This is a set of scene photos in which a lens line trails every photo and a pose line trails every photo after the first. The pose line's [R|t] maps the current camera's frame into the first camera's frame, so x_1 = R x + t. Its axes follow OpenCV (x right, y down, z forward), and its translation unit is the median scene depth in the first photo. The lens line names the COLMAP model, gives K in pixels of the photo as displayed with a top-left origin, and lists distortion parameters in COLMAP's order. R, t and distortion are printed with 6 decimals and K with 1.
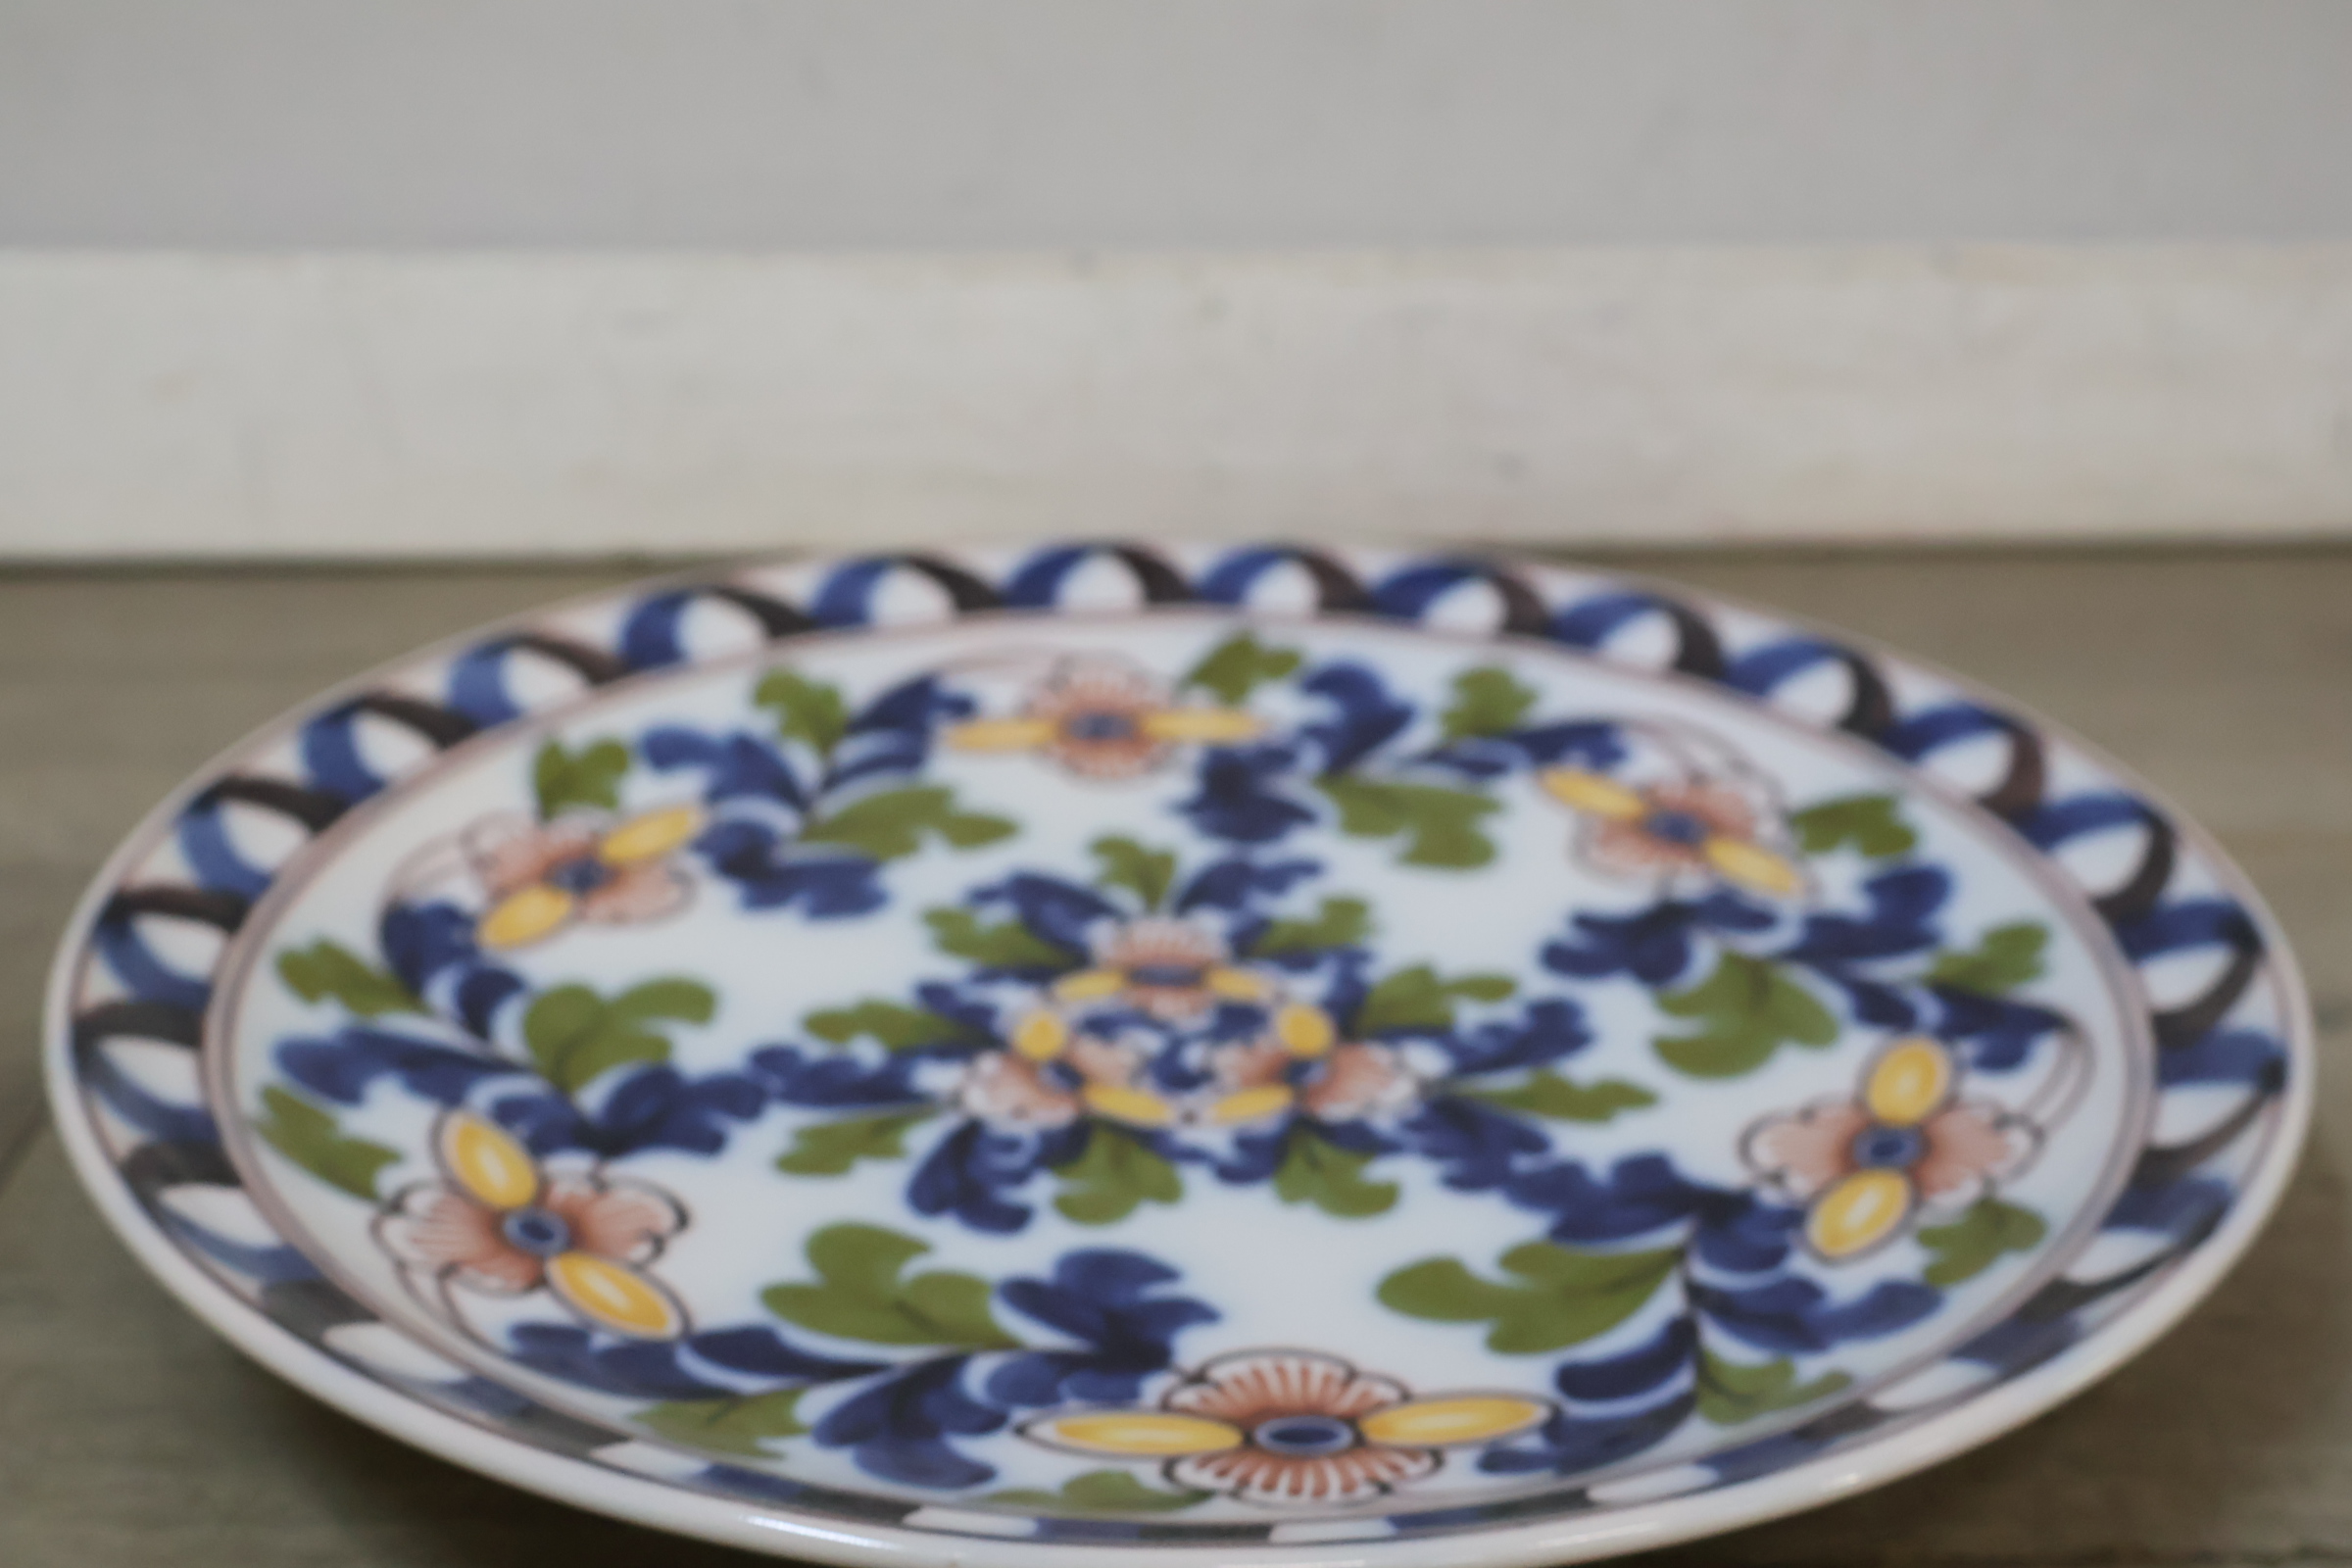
lens RADIAL K [[2755.2, 0, 1176.0], [0, 2755.2, 784.0], [0, 0, 1]] dist [0.014550, -0.023532]
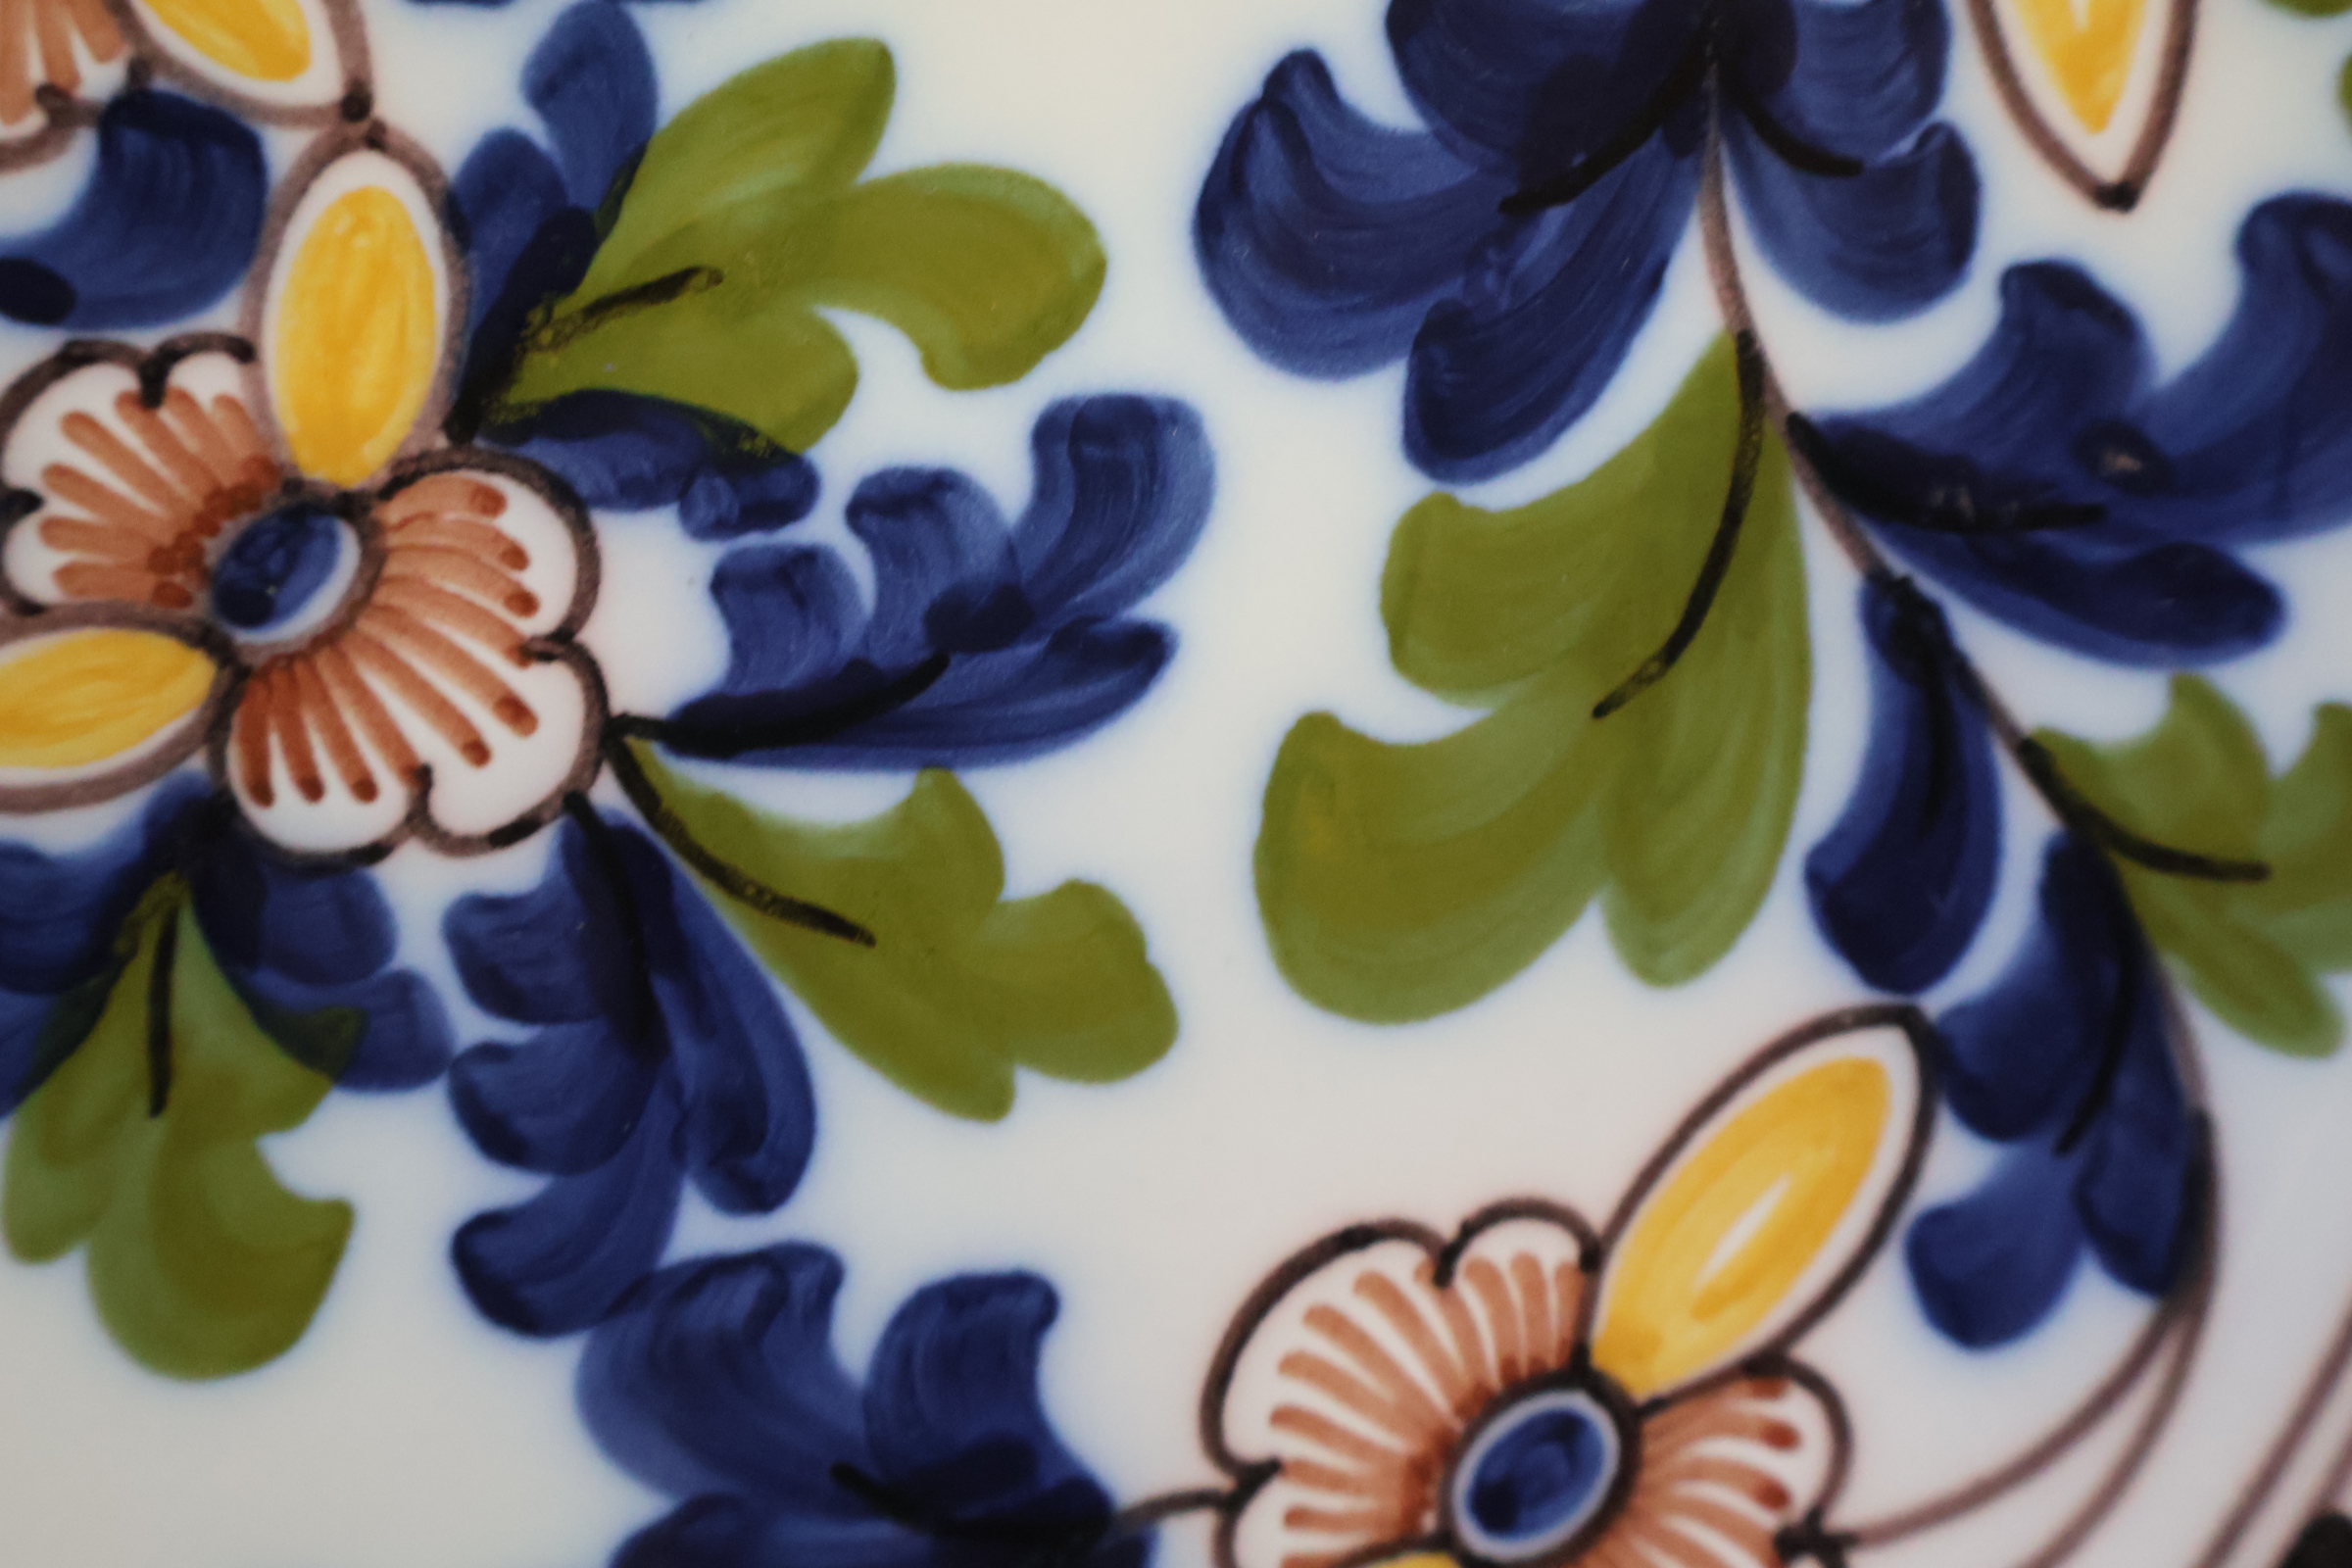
lens RADIAL K [[2755.2, 0, 1176.0], [0, 2755.2, 784.0], [0, 0, 1]] dist [0.014550, -0.023532]
pose [[0.934162, 0.256226, 0.248375, 0.073044], [-0.296493, 0.169975, 0.939788, -0.247372], [0.198581, -0.951555, 0.234753, 0.938460]]
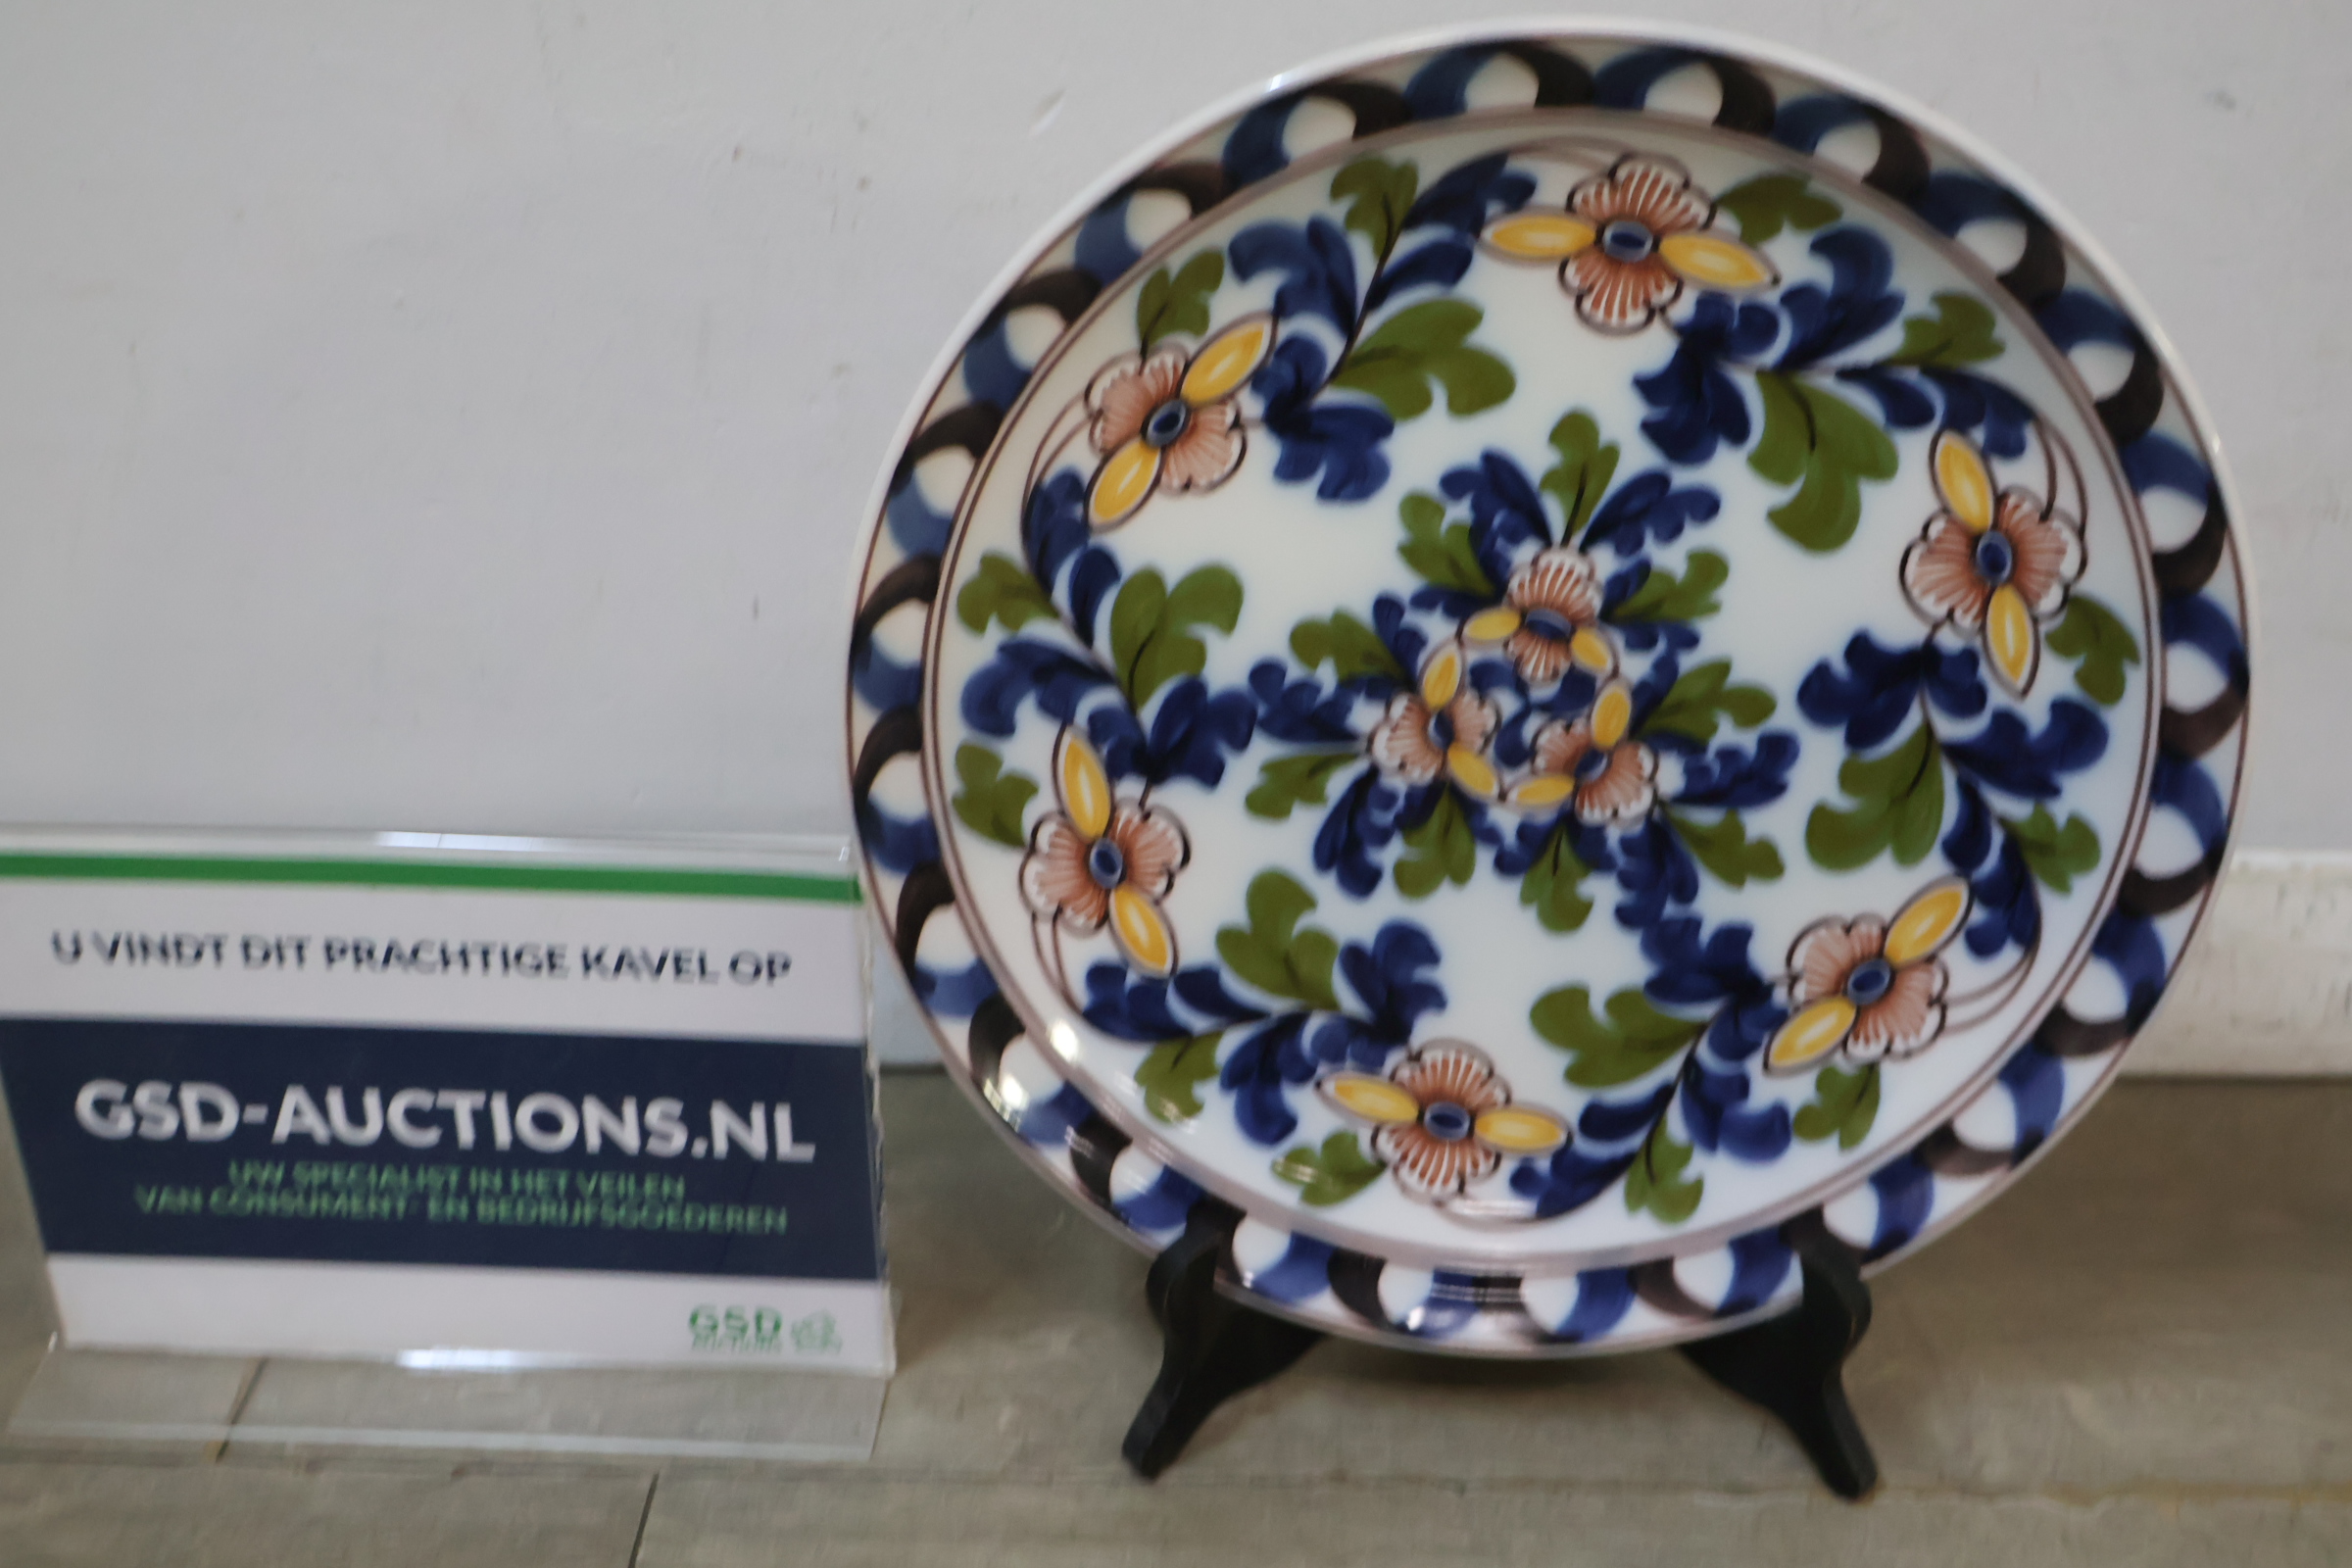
lens RADIAL K [[2755.2, 0, 1176.0], [0, 2755.2, 784.0], [0, 0, 1]] dist [0.014550, -0.023532]
pose [[0.959852, 0.276451, 0.047524, -0.257015], [-0.056808, 0.025667, 0.998055, -1.477608], [0.274693, -0.960685, 0.040342, 0.881326]]
